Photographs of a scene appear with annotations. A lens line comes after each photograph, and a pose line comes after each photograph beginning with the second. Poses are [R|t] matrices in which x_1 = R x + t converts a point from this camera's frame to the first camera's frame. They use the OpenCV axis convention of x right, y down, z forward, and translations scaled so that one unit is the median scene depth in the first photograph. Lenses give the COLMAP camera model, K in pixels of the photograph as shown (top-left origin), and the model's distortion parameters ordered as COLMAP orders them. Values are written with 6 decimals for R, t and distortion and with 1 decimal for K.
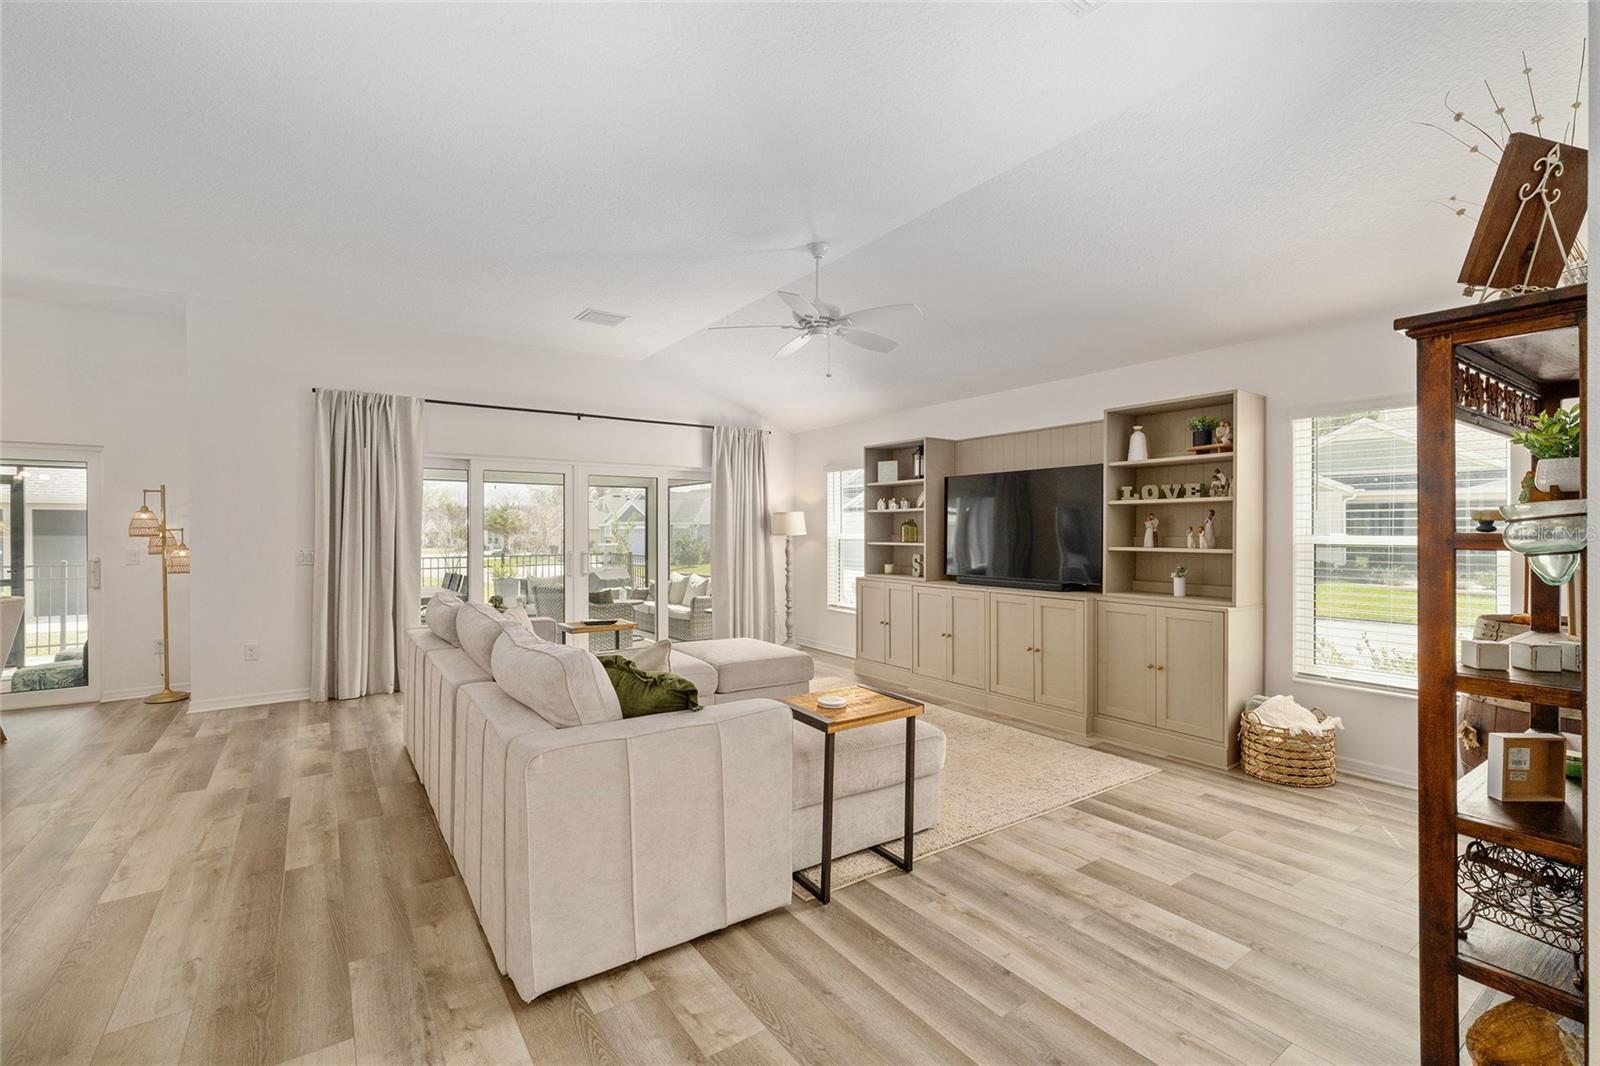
lens RADIAL K [[709.7, 0, 796.6], [0, 709.7, 523.0], [0, 0, 1]] dist [0.003297, 0.000424]
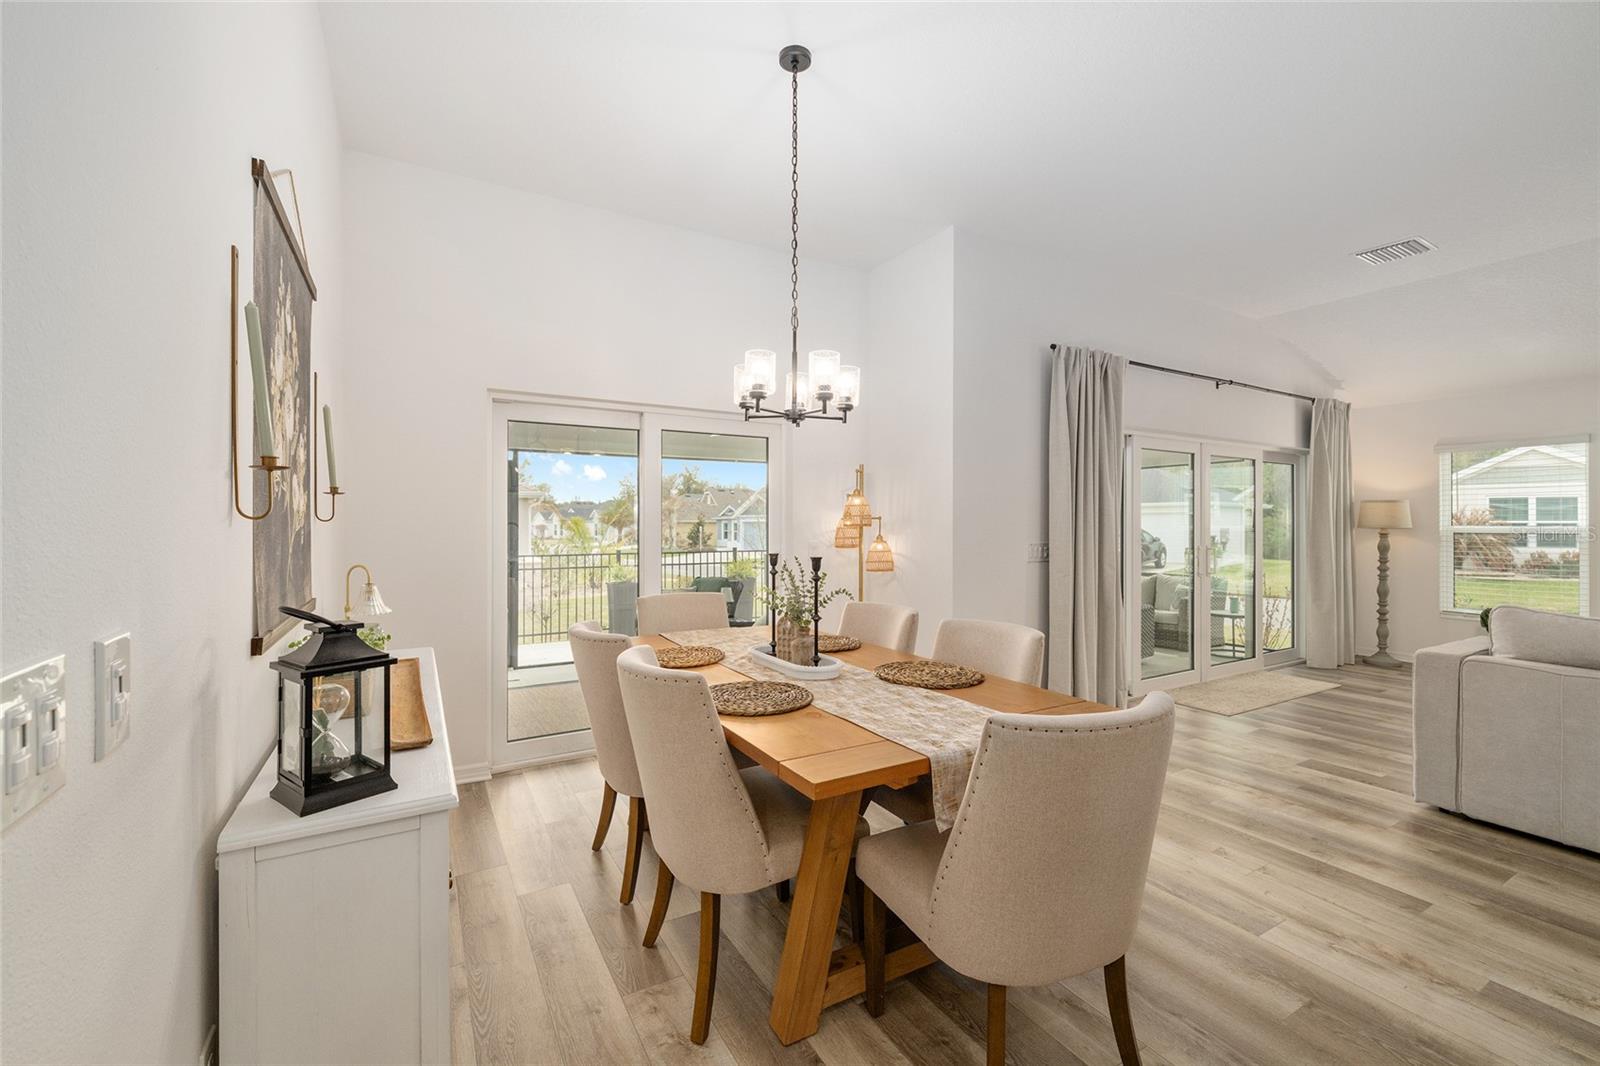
lens RADIAL K [[664.8, 0, 805.4], [0, 664.8, 525.1], [0, 0, 1]] dist [-0.000938, 0.000078]
pose [[0.997581, 0.004006, -0.069393, -0.913144], [-0.003056, 0.999900, 0.013791, 0.006719], [0.069441, -0.013546, 0.997494, 0.224275]]
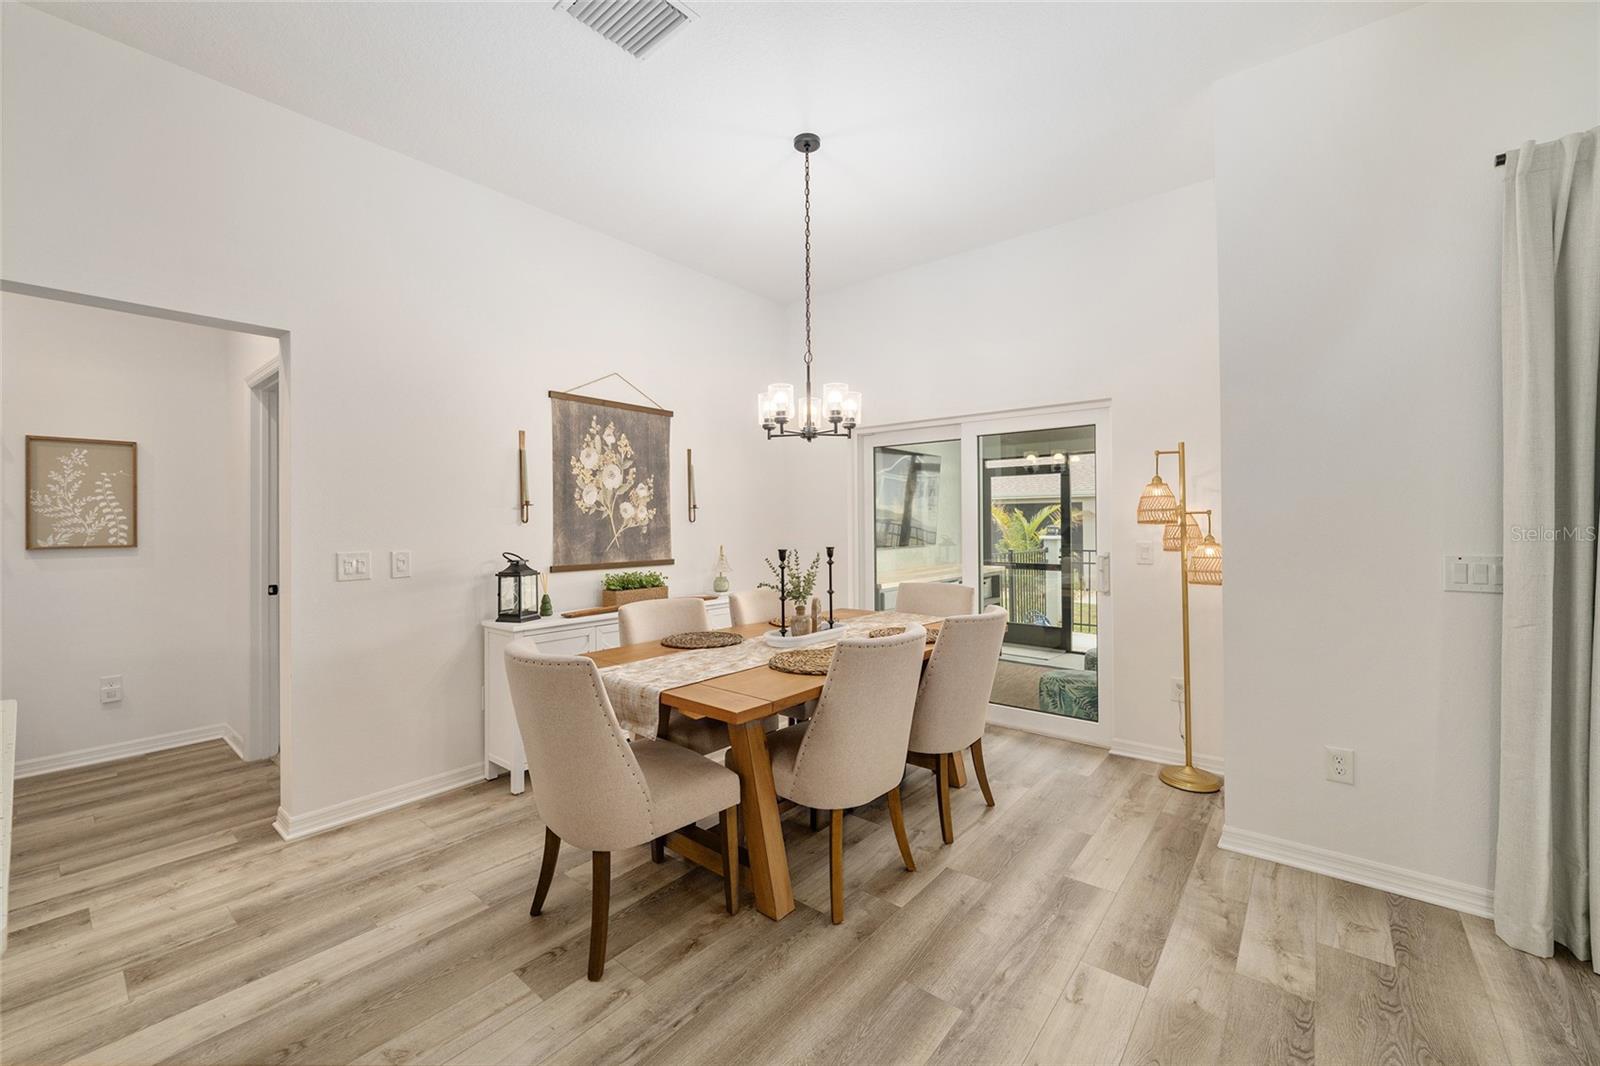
lens RADIAL K [[634.1, 0, 792.2], [0, 634.1, 522.8], [0, 0, 1]] dist [-0.004043, -0.000467]
pose [[0.270283, 0.002597, -0.962777, -0.447642], [0.010300, 0.999931, 0.005588, 0.011952], [0.962726, -0.011427, 0.270238, 0.520791]]
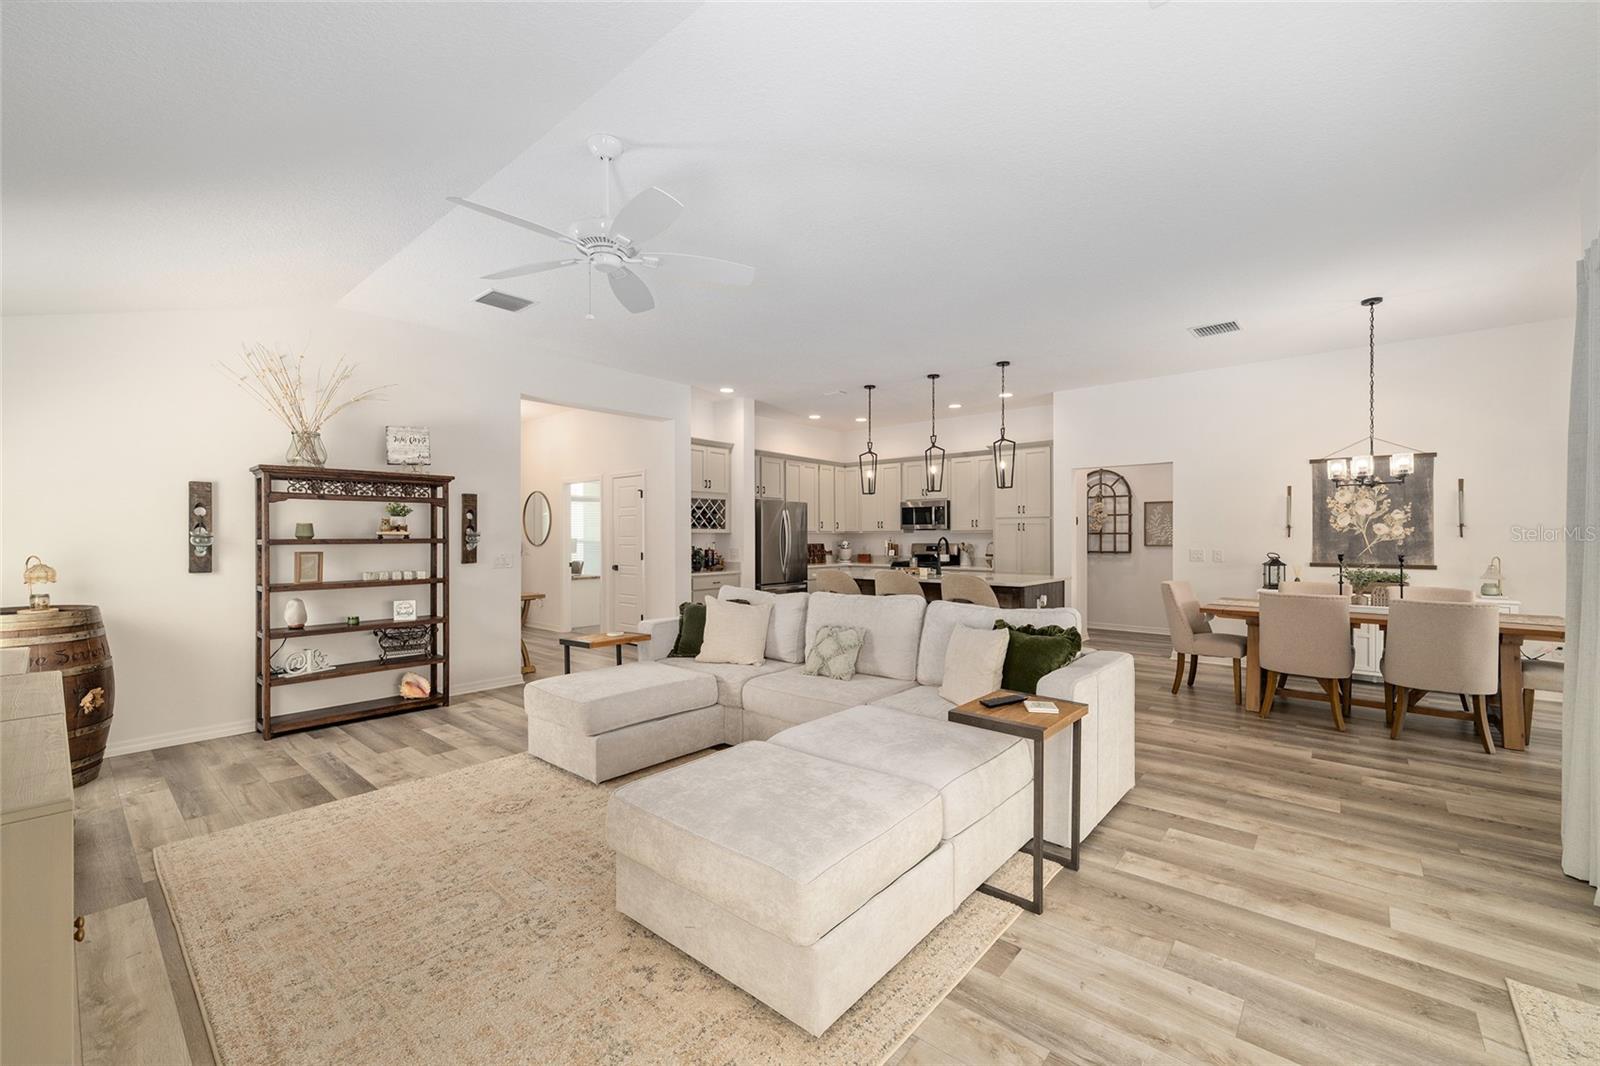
lens RADIAL K [[634.1, 0, 800.0], [0, 634.1, 536.1], [0, 0, 1]] dist [-0.004043, -0.000467]
pose [[-0.967713, 0.006032, -0.251981, -0.000342], [0.007263, 0.999966, -0.003953, 0.008804], [0.251948, -0.005656, -0.967724, 1.298806]]
